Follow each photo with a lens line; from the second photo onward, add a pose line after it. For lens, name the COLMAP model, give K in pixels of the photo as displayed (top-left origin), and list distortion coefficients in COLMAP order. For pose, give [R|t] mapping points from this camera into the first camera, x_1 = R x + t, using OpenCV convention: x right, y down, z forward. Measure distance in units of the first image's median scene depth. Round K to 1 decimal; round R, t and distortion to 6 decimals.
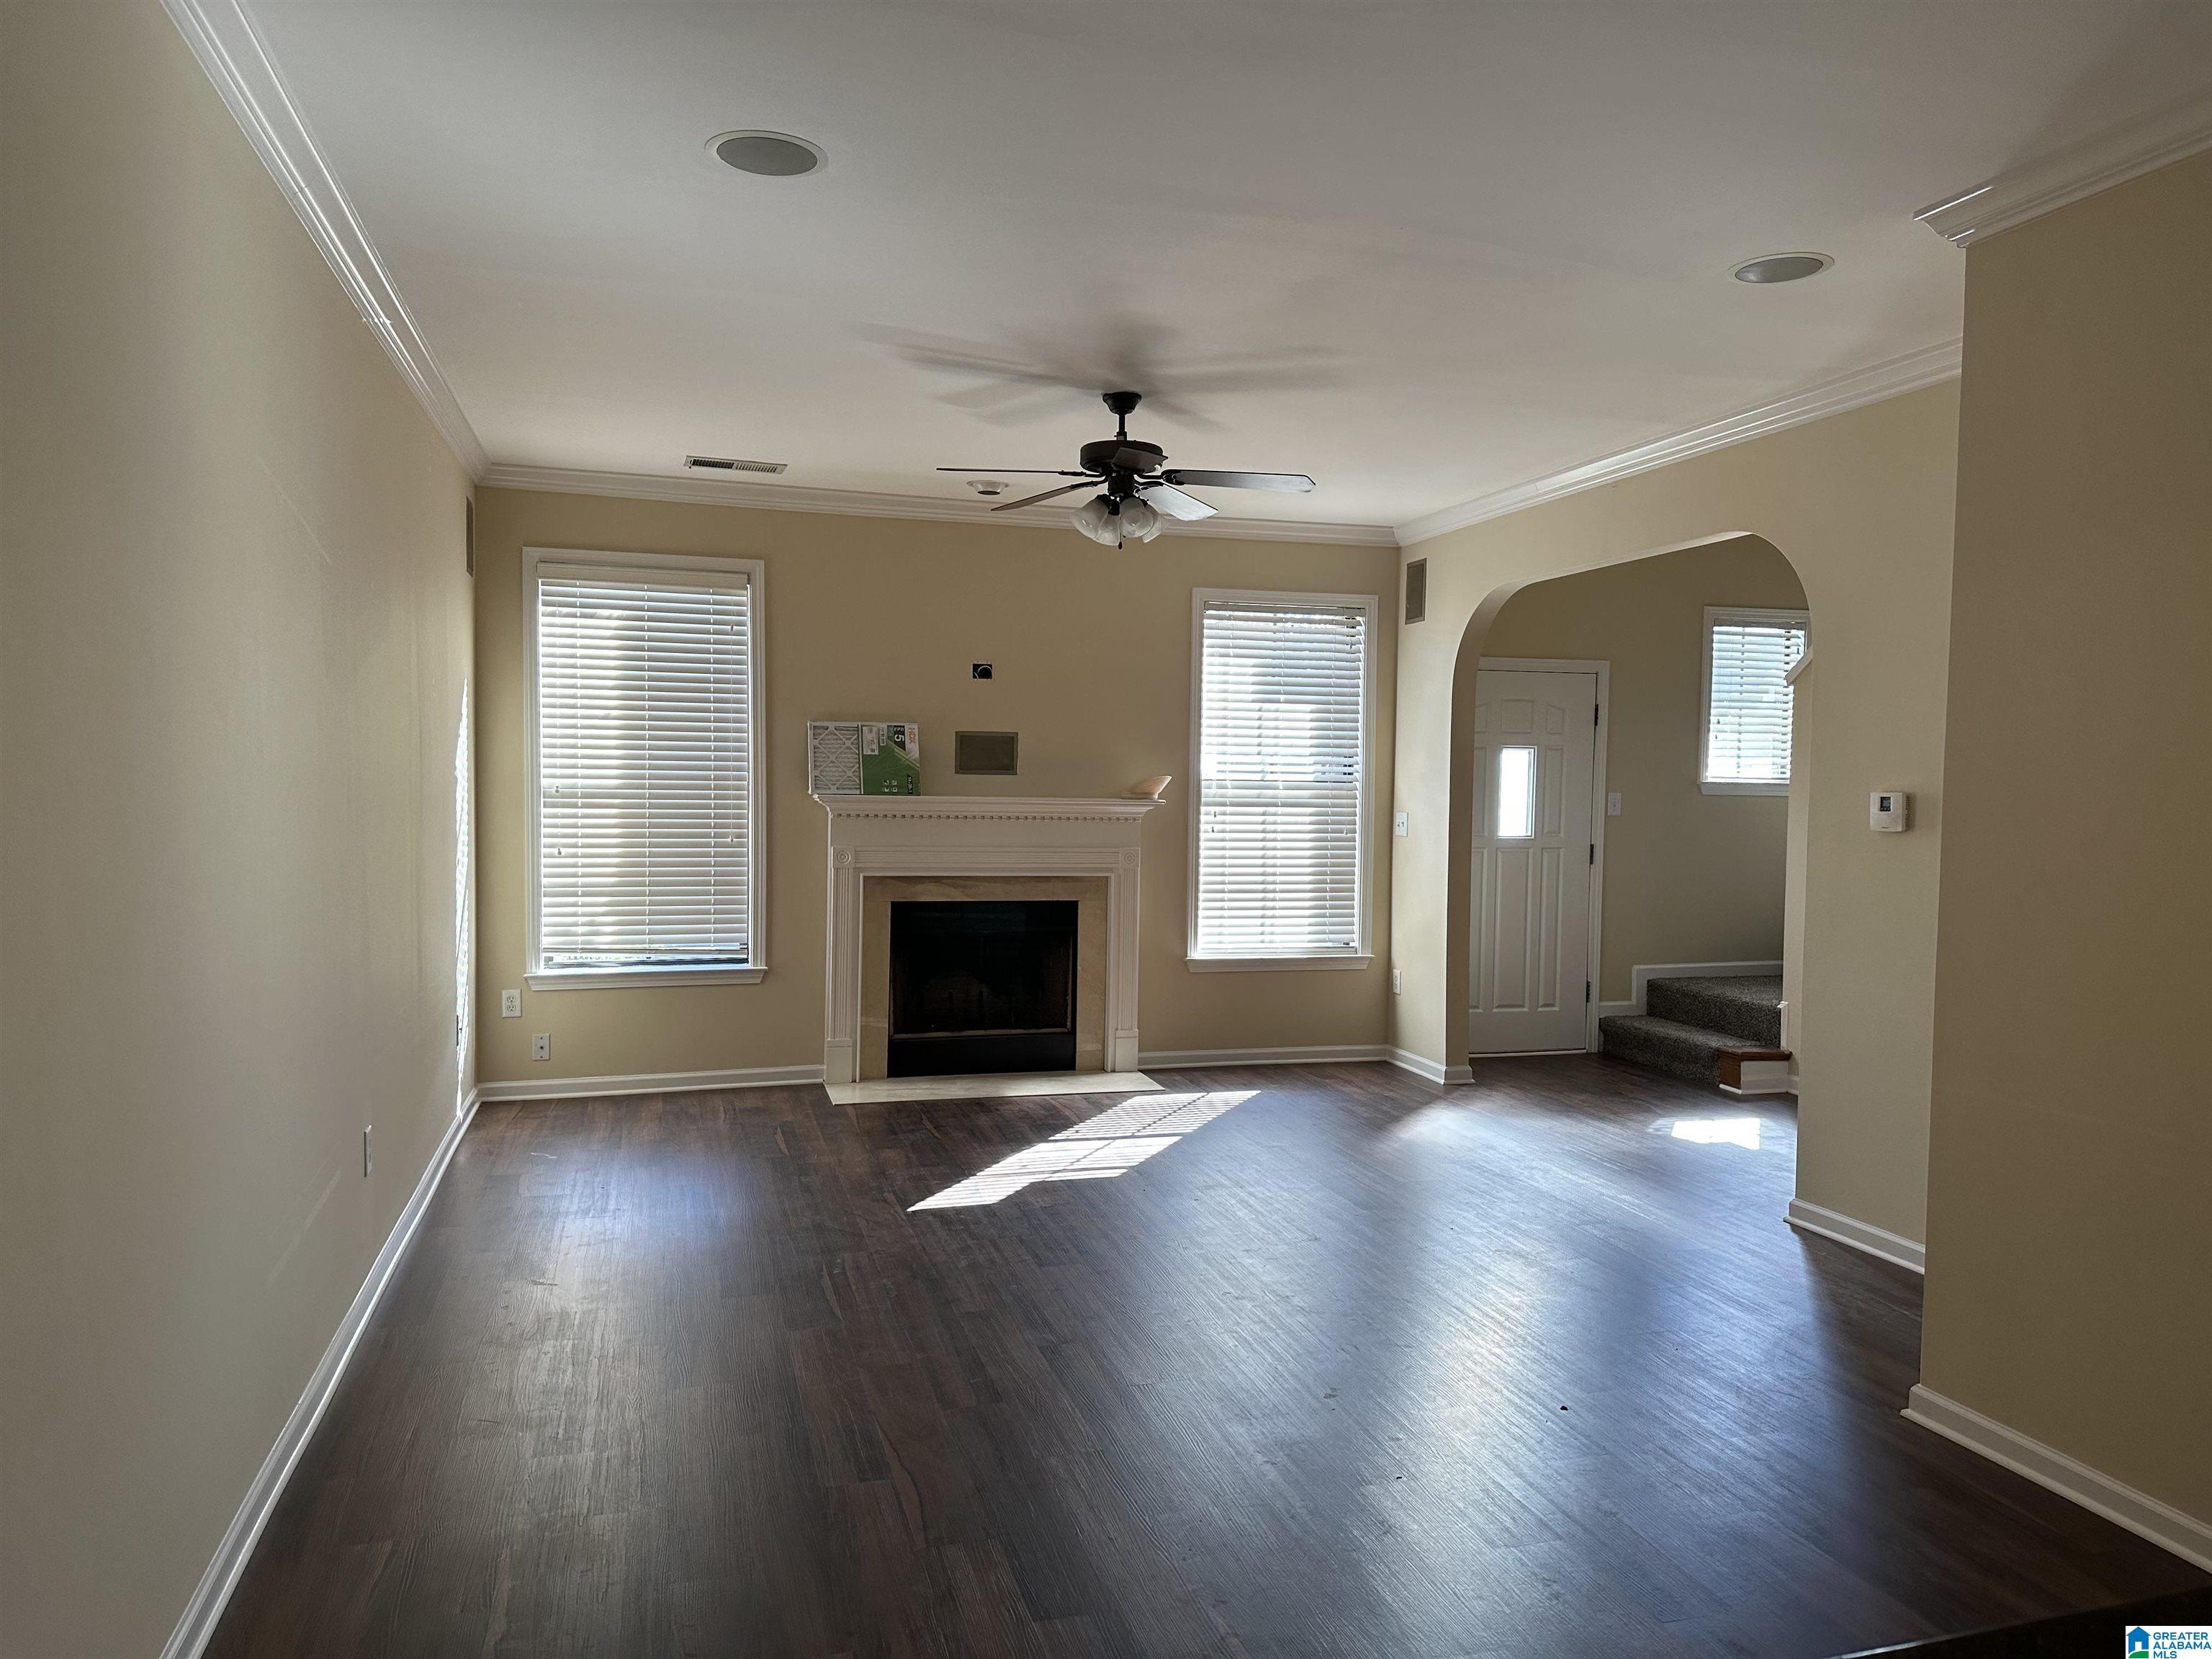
lens RADIAL K [[1517.9, 0, 1142.9], [0, 1517.9, 855.4], [0, 0, 1]] dist [0.082707, -0.107512]
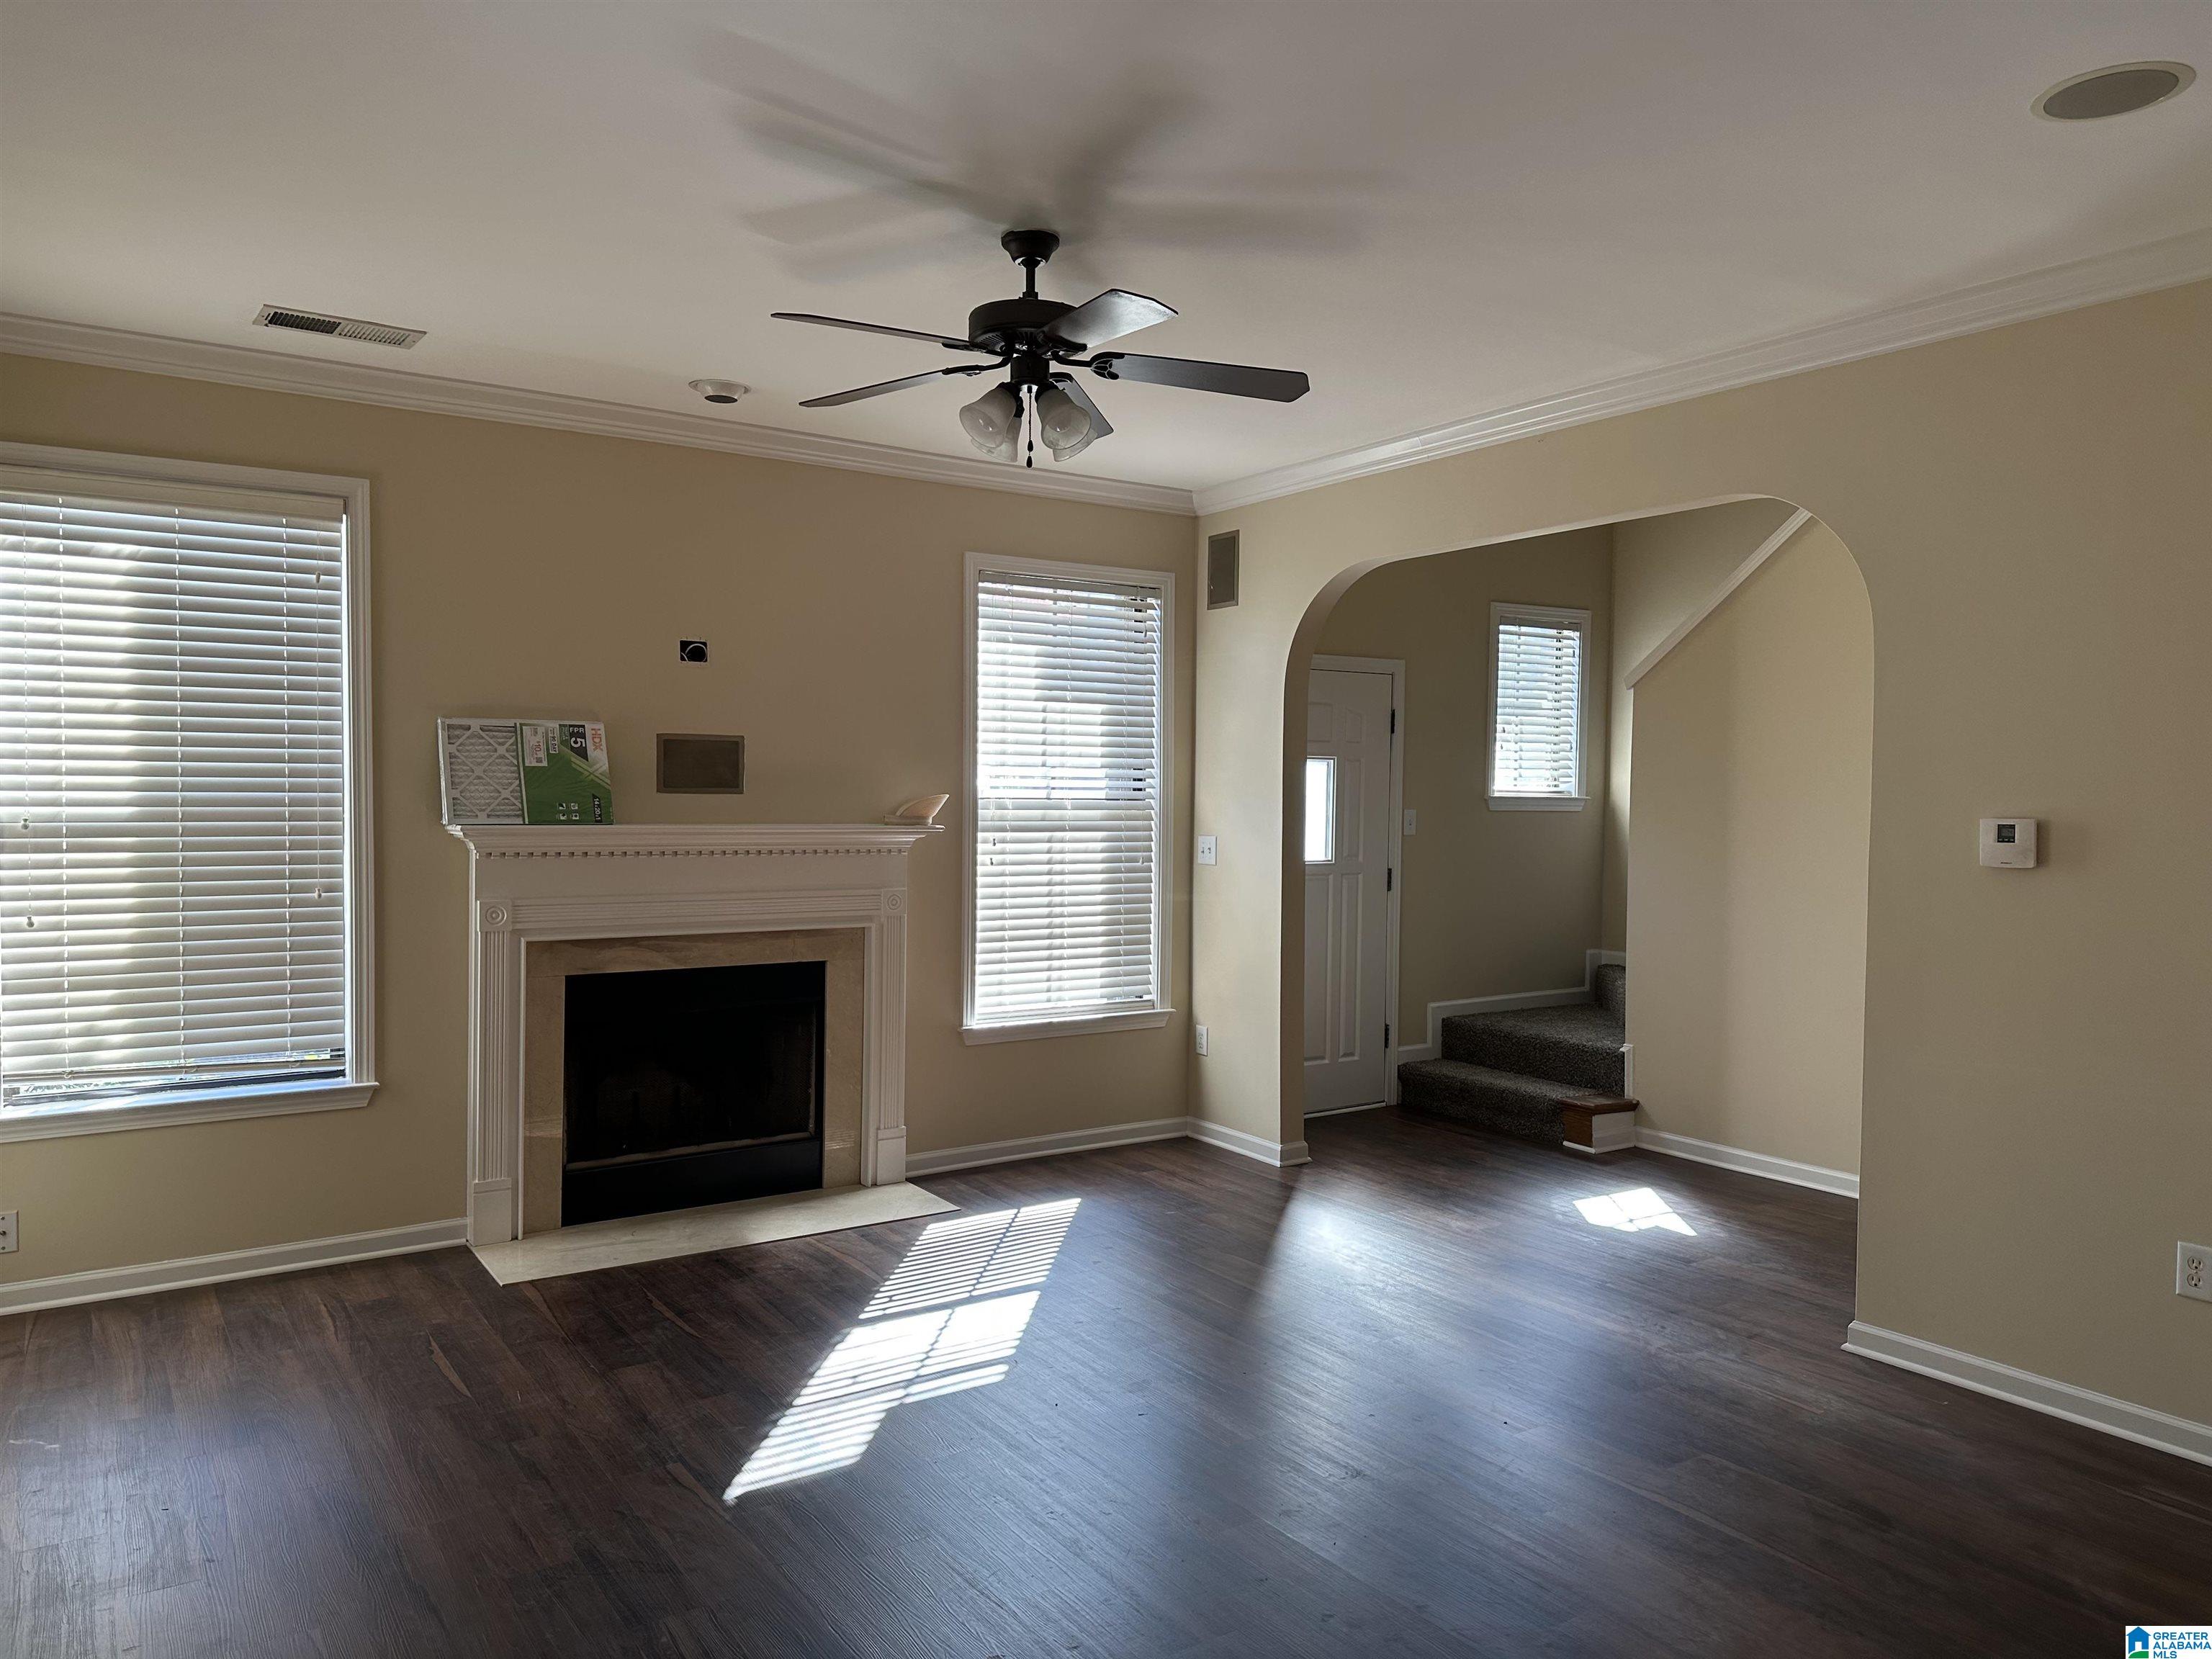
lens RADIAL K [[1517.9, 0, 1118.3], [0, 1517.9, 846.3], [0, 0, 1]] dist [0.082707, -0.107512]
pose [[0.957091, -0.015771, 0.289360, -0.126318], [0.018374, 0.999811, -0.006280, -0.020117], [-0.289206, 0.011327, 0.957200, 0.246594]]
